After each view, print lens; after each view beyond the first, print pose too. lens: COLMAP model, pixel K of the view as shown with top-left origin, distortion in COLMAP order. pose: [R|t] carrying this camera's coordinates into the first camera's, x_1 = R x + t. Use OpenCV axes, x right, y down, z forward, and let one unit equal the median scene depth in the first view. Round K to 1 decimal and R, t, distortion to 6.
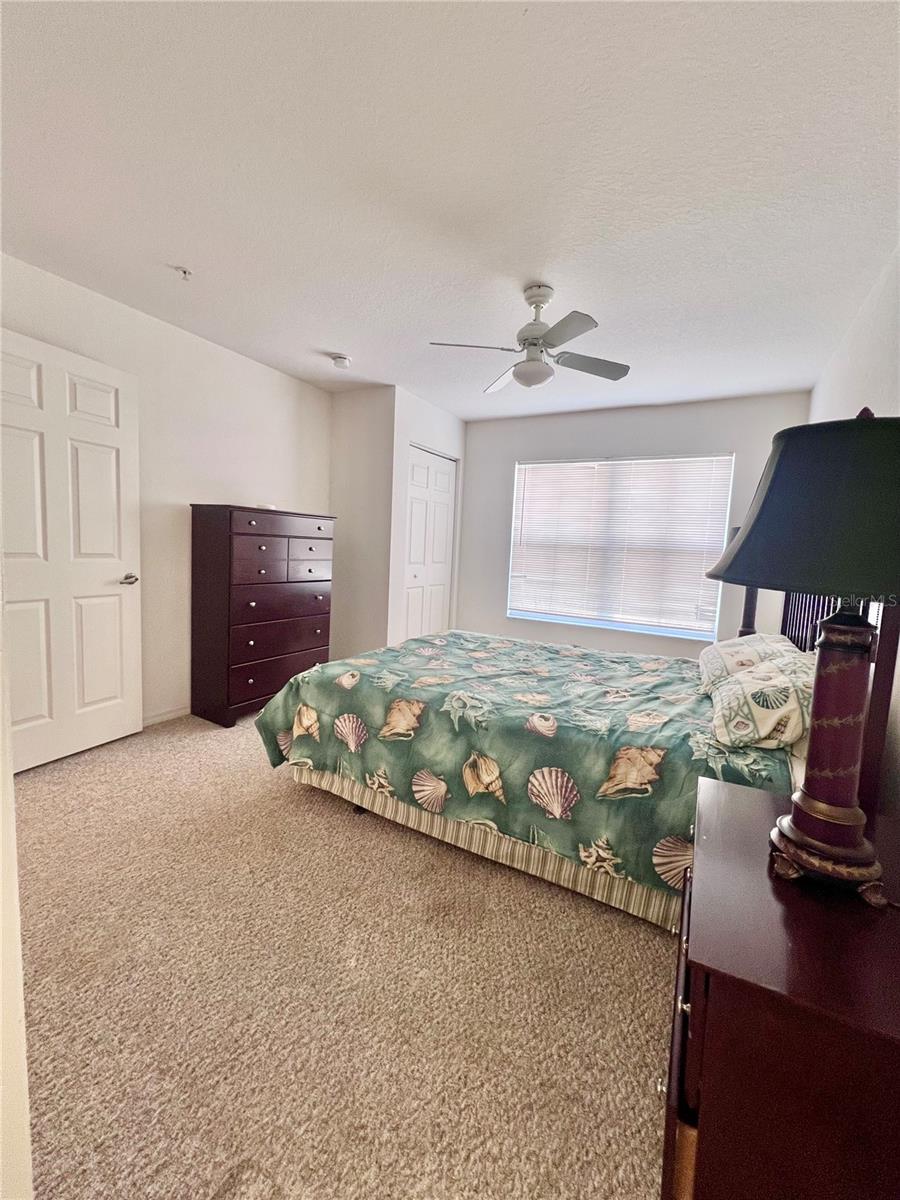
lens RADIAL K [[480.4, 0, 450.0], [0, 480.4, 600.0], [0, 0, 1]] dist [0.000224, 0.000079]
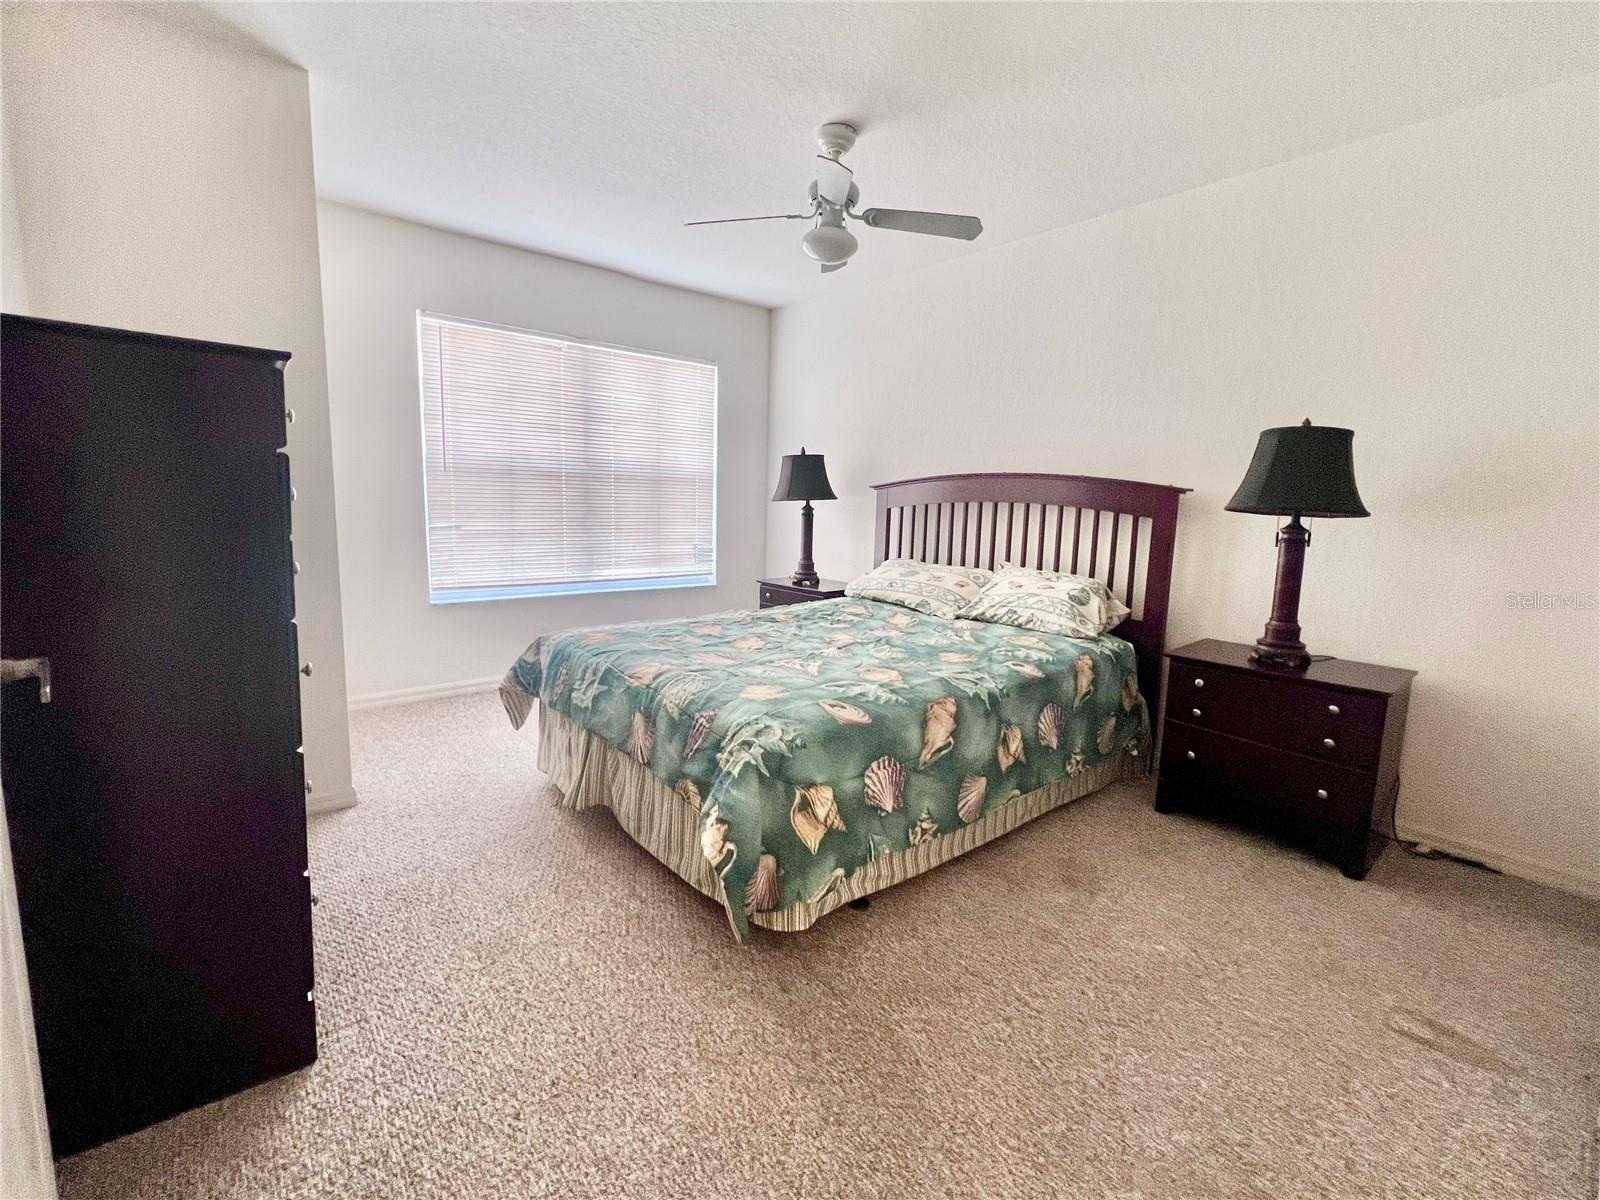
lens RADIAL K [[709.8, 0, 800.0], [0, 709.8, 600.0], [0, 0, 1]] dist [-0.000298, 0.000171]
pose [[0.351431, -0.169082, 0.920819, -1.107976], [0.088378, 0.985156, 0.147166, -0.118255], [-0.932033, 0.029661, 0.361158, 0.783687]]
